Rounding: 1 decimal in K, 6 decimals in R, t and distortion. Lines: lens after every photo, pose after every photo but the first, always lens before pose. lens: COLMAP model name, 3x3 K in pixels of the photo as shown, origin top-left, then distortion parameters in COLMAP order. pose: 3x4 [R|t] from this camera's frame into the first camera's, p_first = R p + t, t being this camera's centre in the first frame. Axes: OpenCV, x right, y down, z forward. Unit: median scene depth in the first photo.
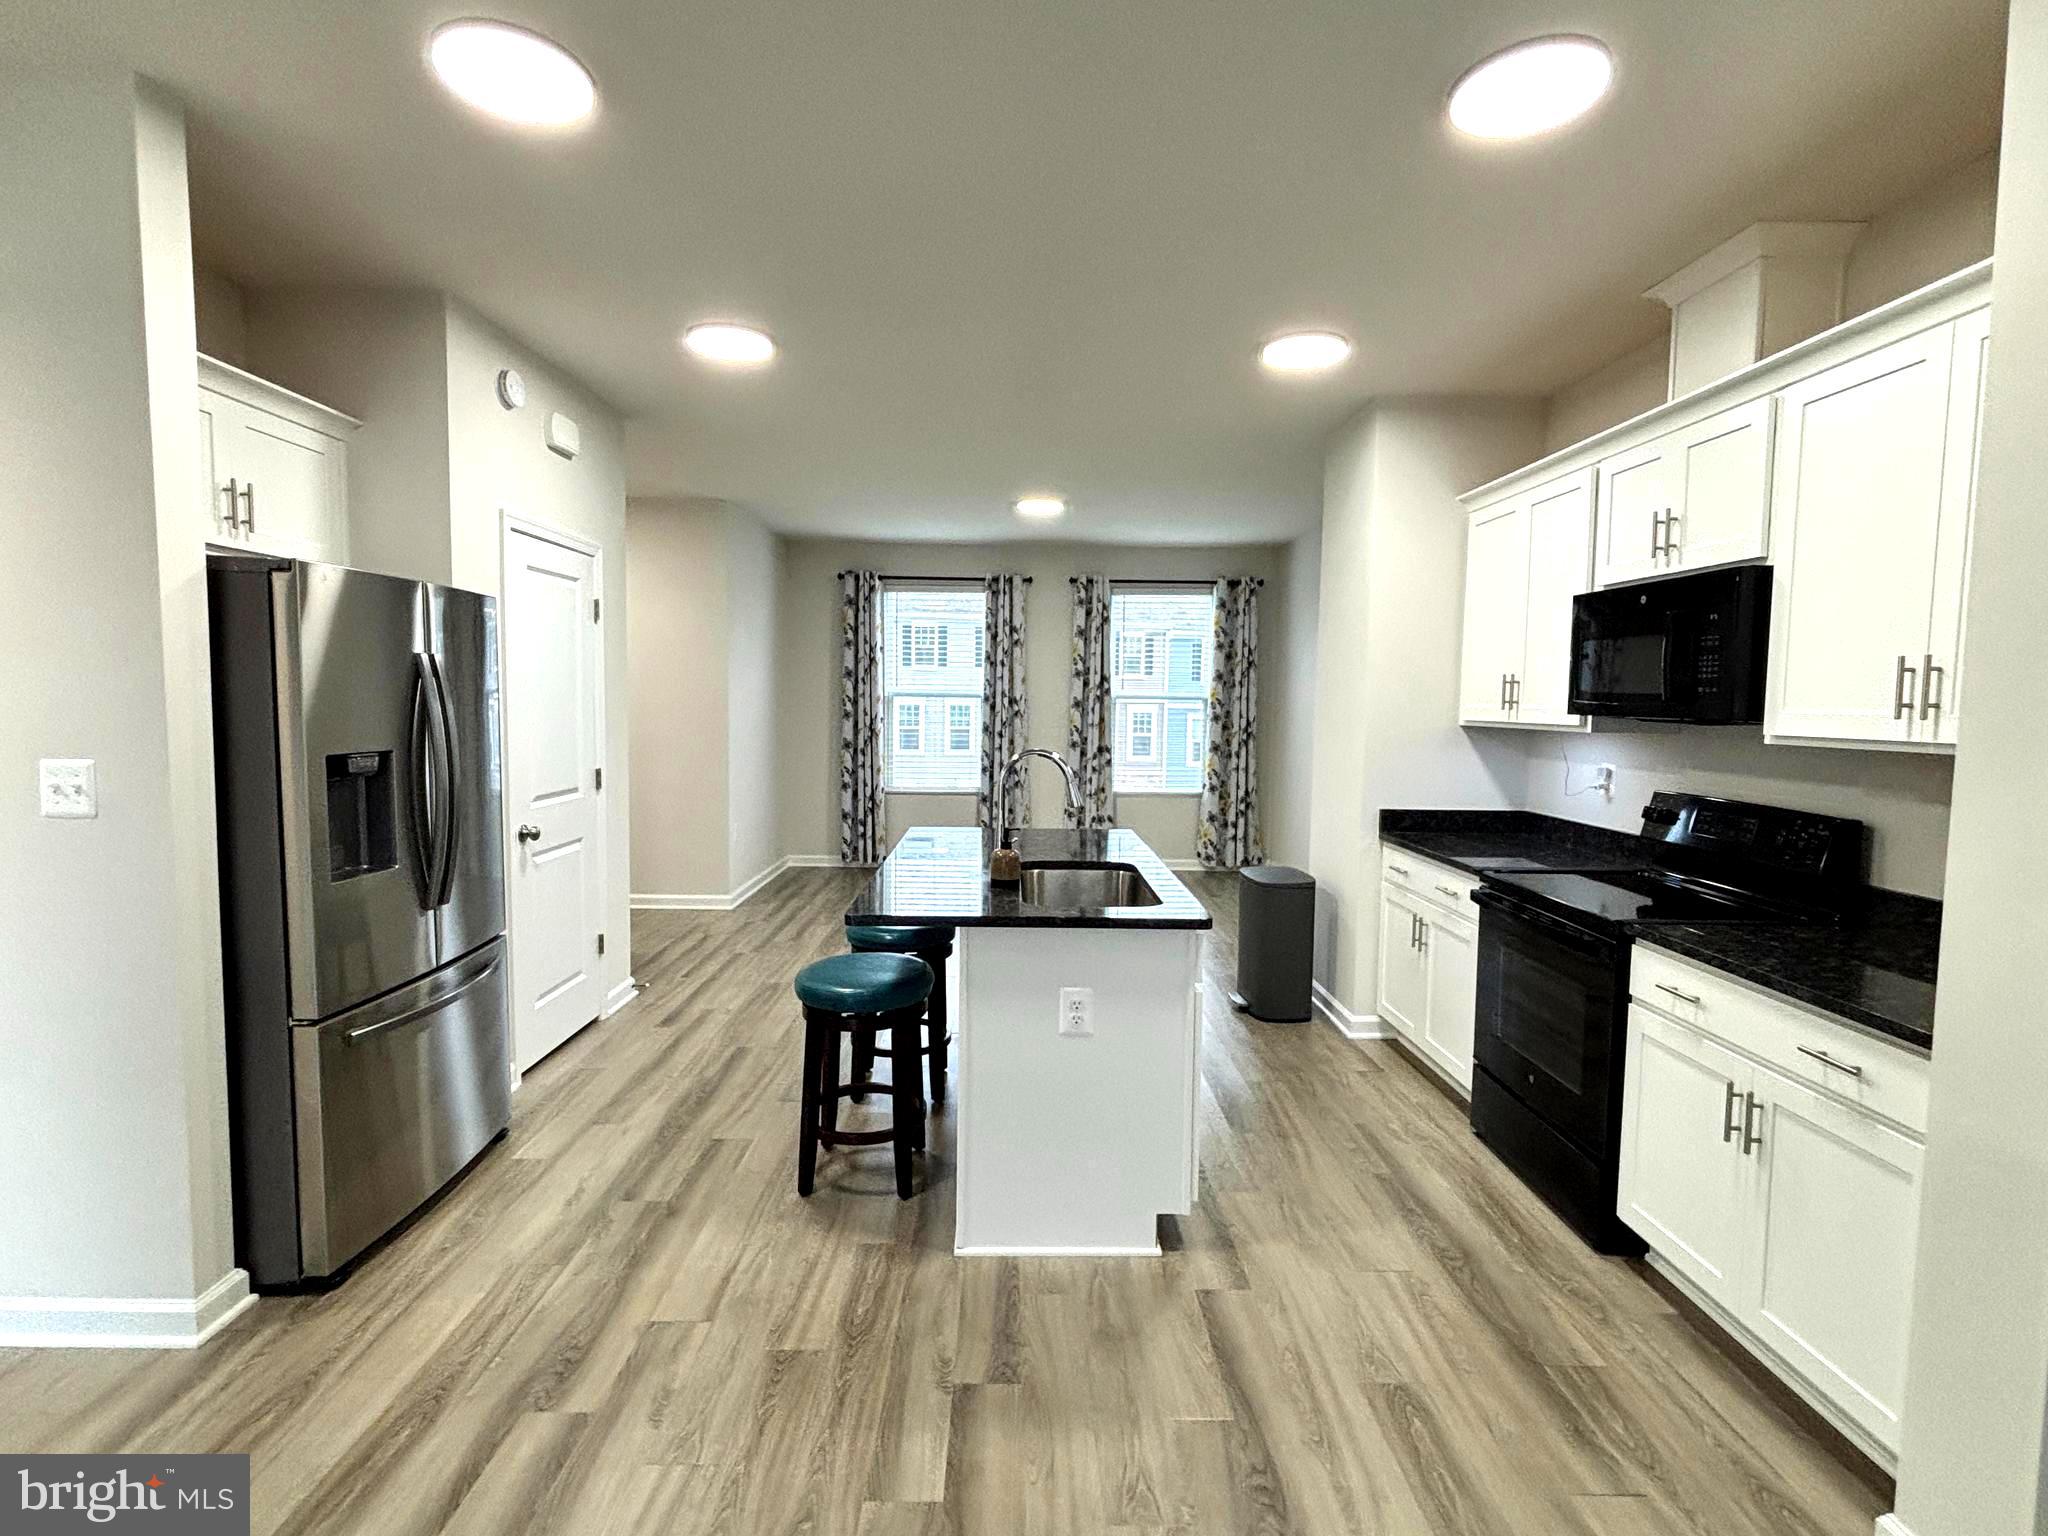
lens RADIAL K [[970.0, 0, 1014.6], [0, 970.0, 763.4], [0, 0, 1]] dist [-0.000744, -0.000223]
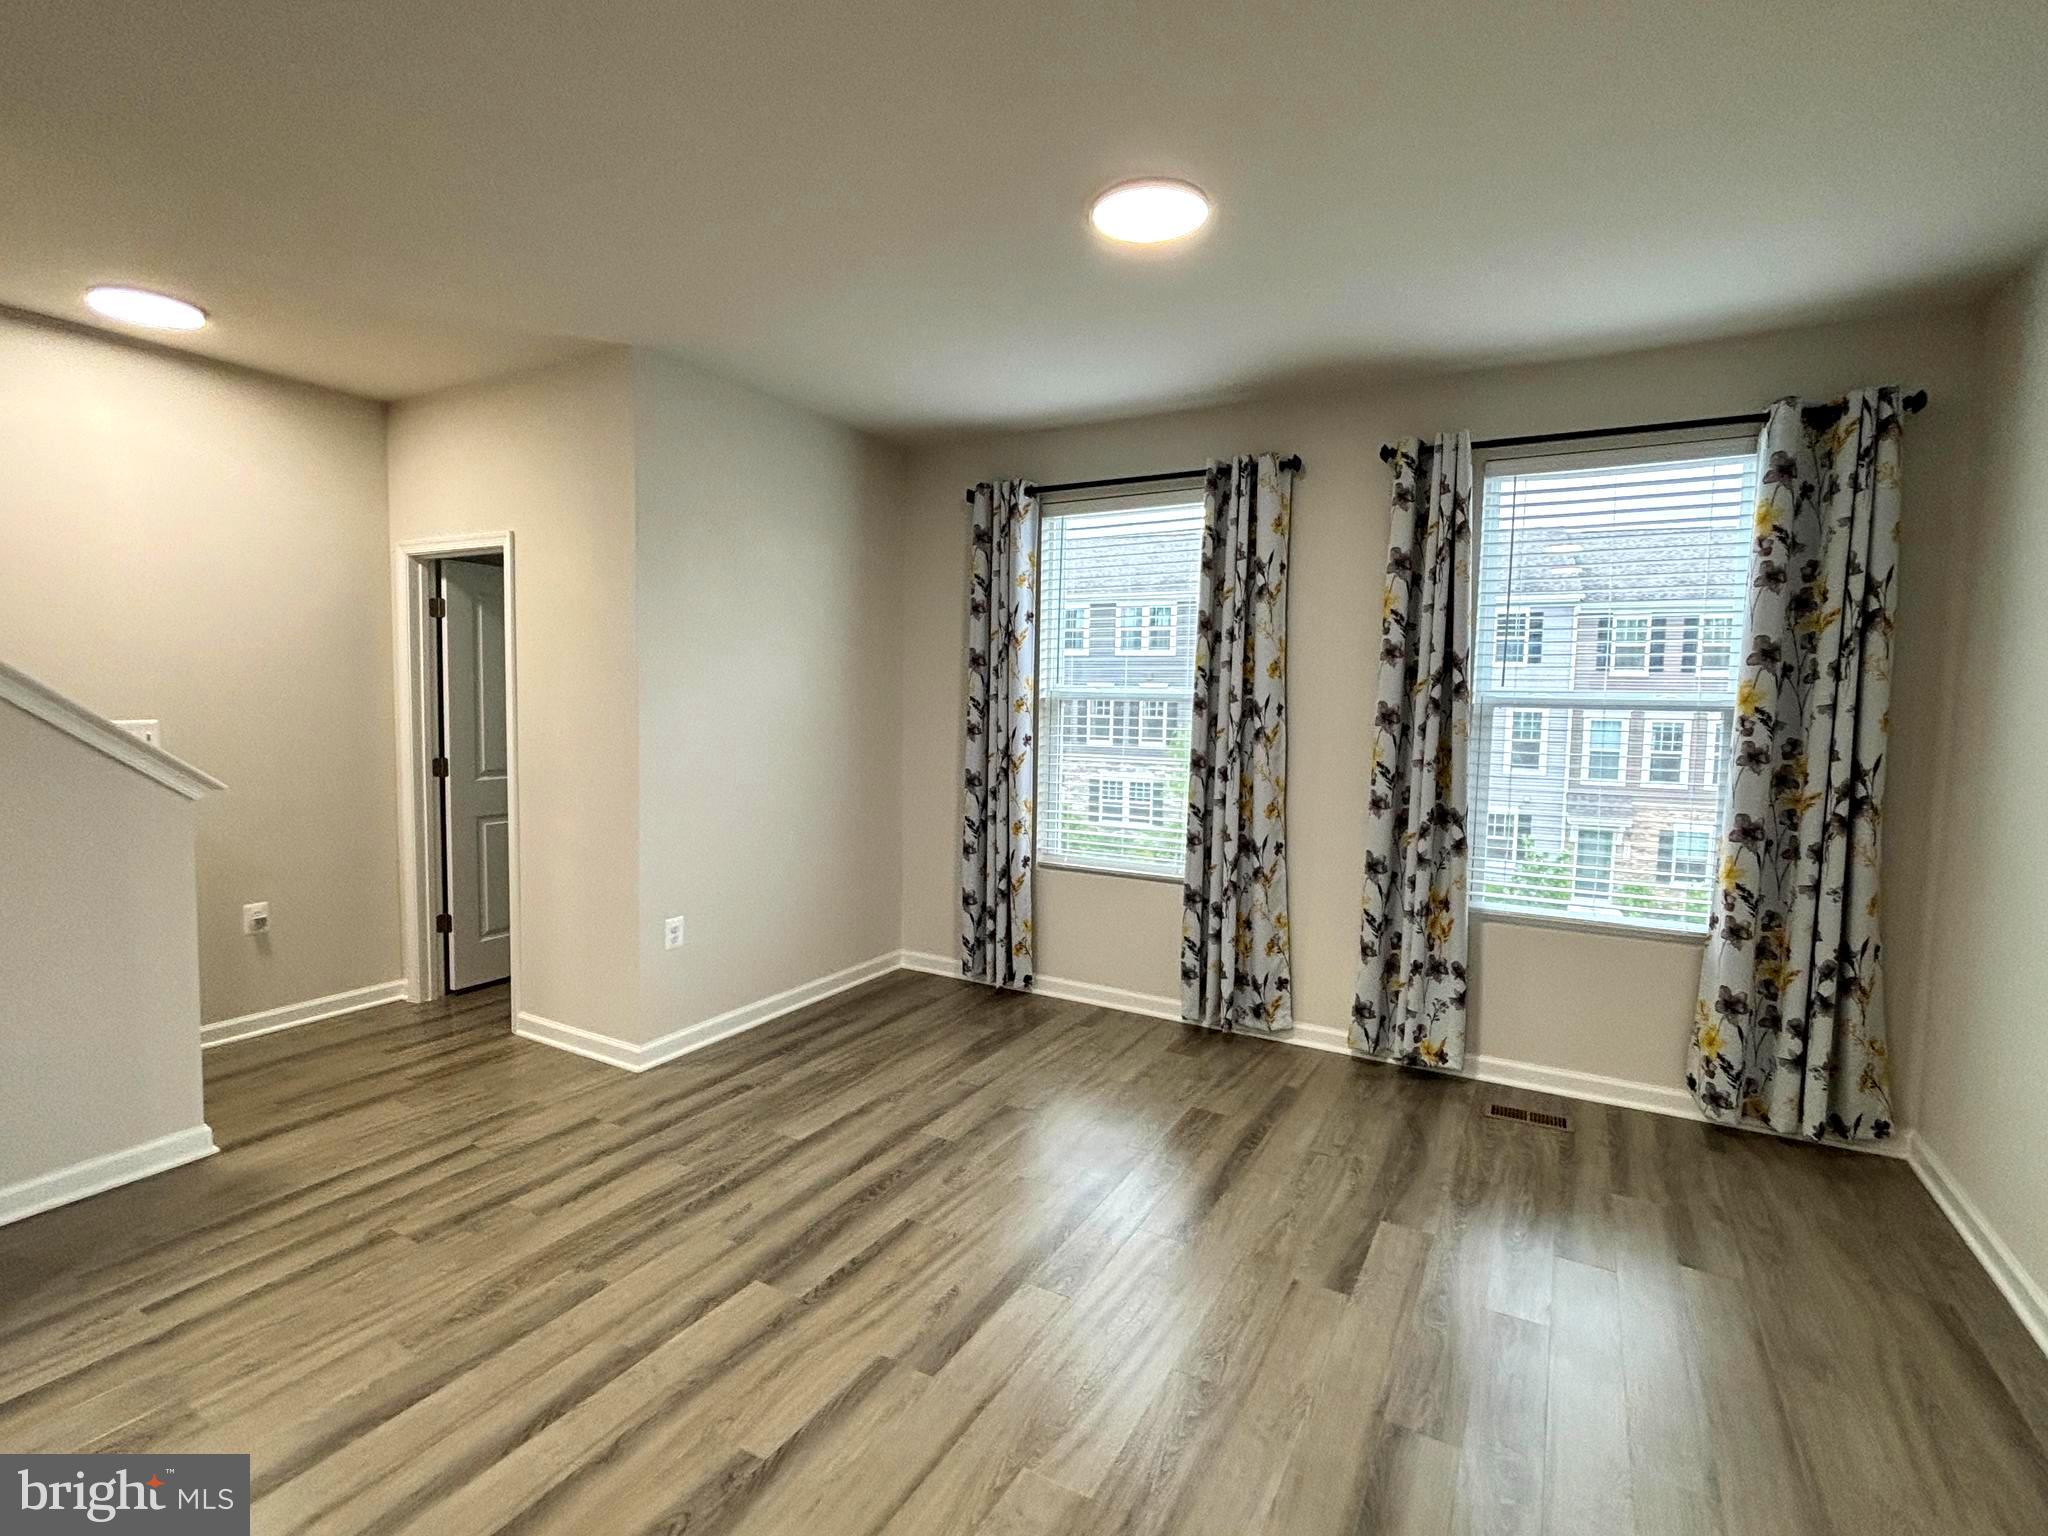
lens RADIAL K [[970.0, 0, 1016.7], [0, 970.0, 766.1], [0, 0, 1]] dist [-0.000744, -0.000223]
pose [[0.864529, 0.039115, -0.501059, 0.146289], [-0.043877, 0.999034, 0.002284, -0.030807], [0.500665, 0.020010, 0.865410, 0.503854]]
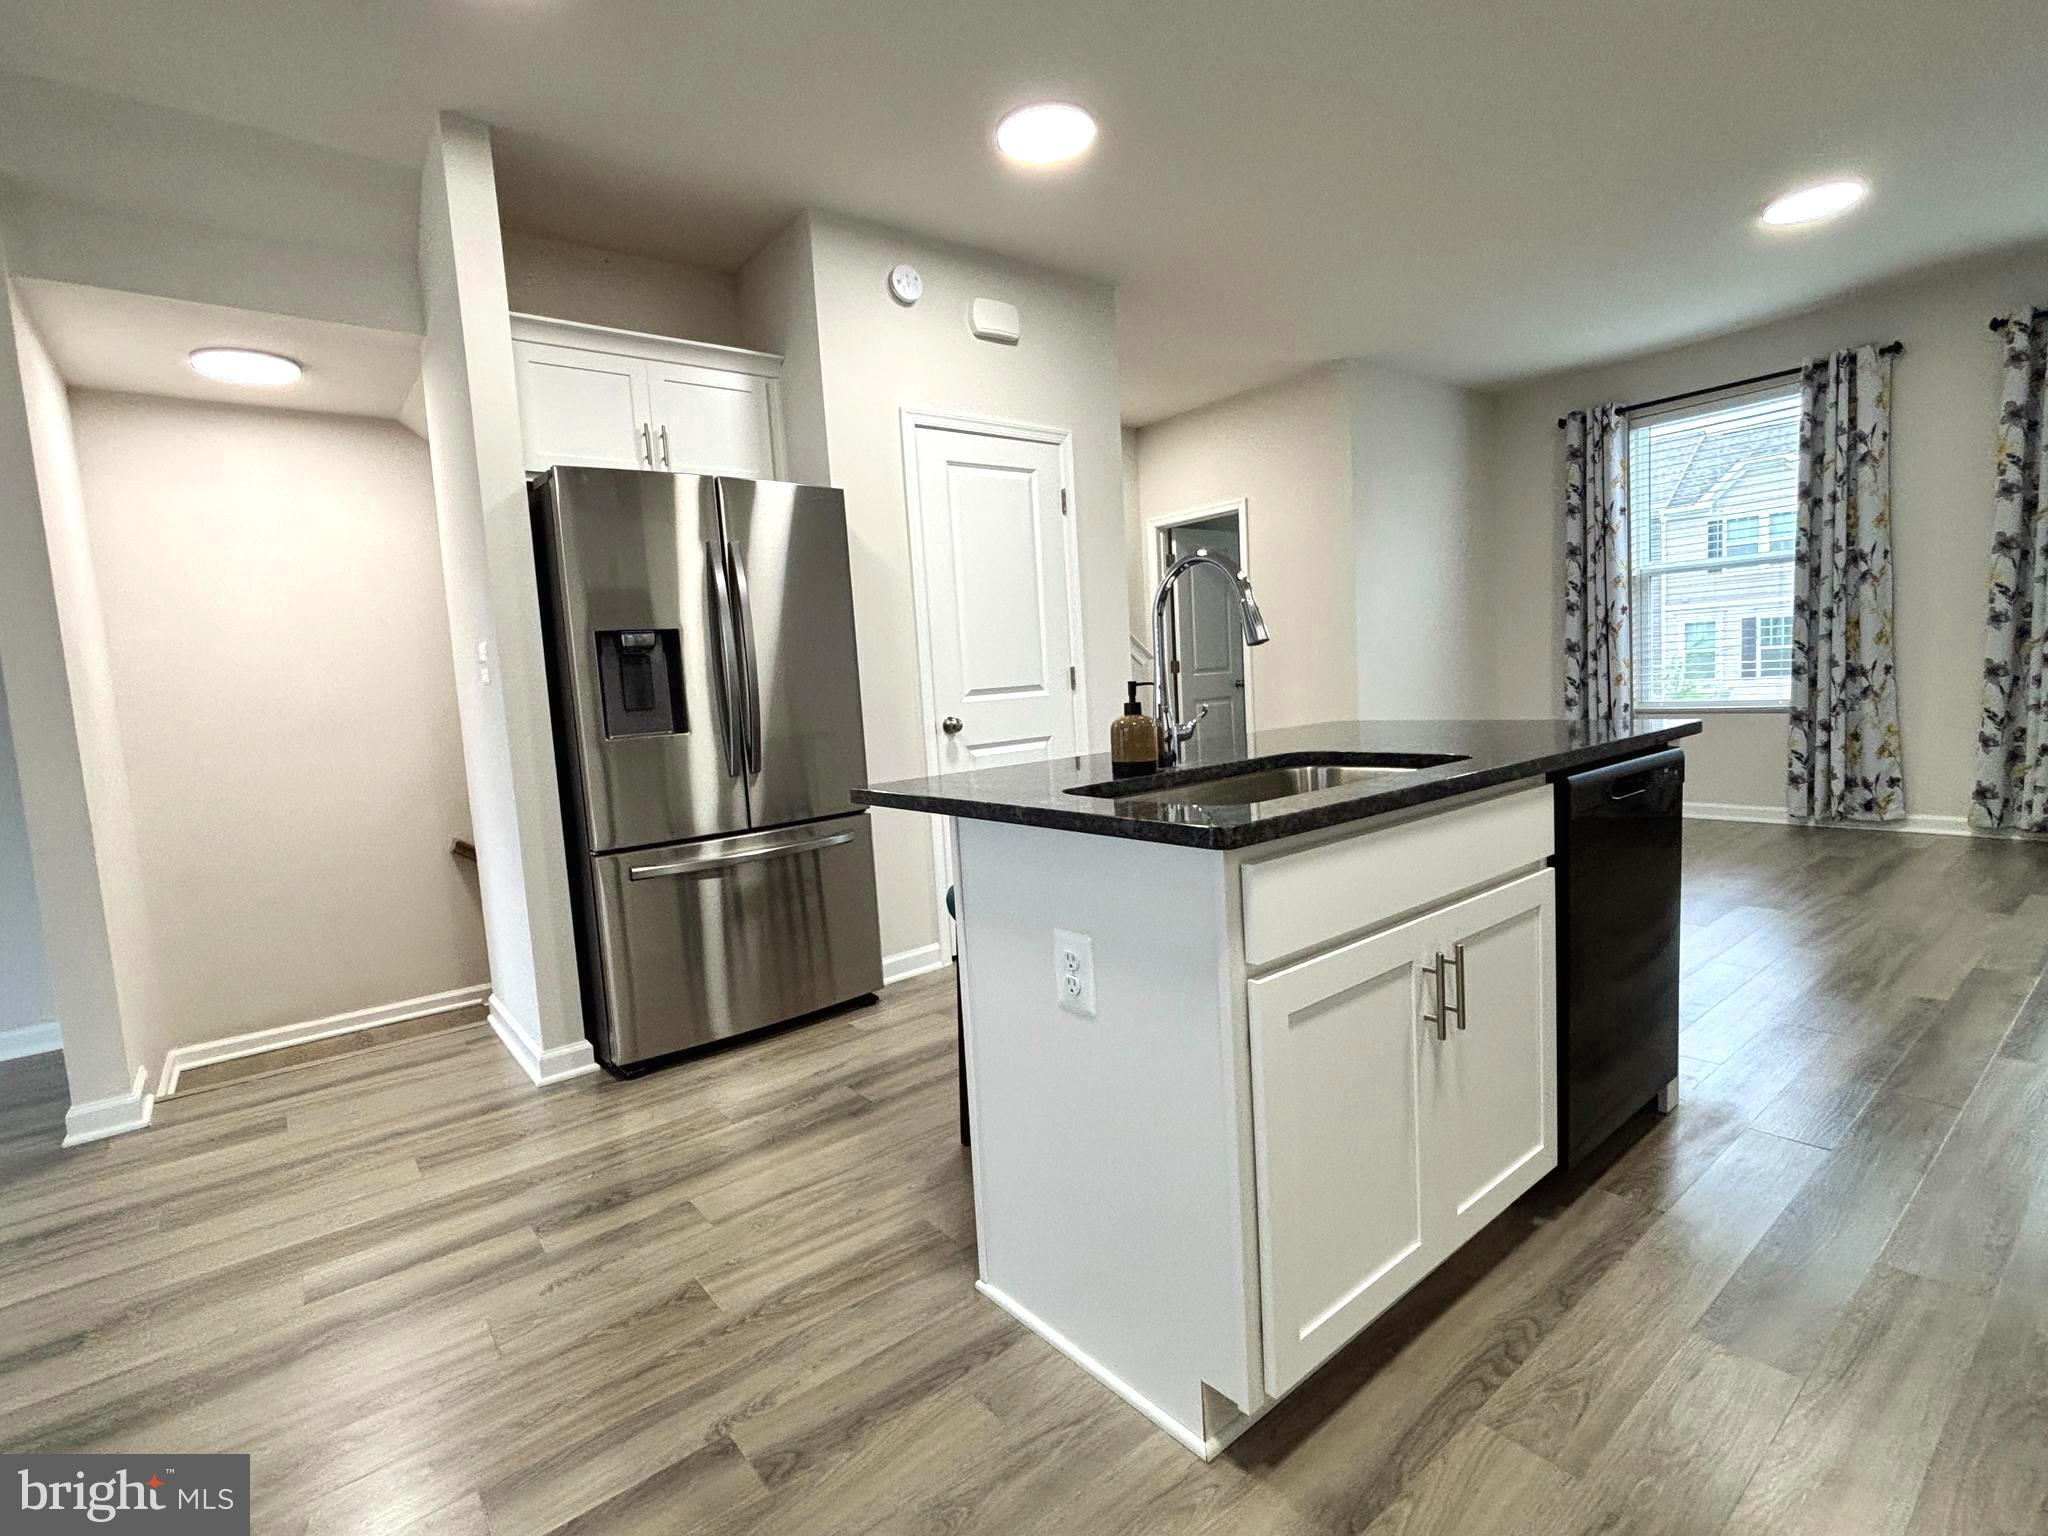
lens RADIAL K [[970.0, 0, 1022.3], [0, 970.0, 764.9], [0, 0, 1]] dist [-0.000744, -0.000223]
pose [[0.615136, 0.021748, -0.788121, 0.160717], [0.017128, 0.999015, 0.040936, 0.033723], [0.788235, -0.038680, 0.614157, 0.197521]]
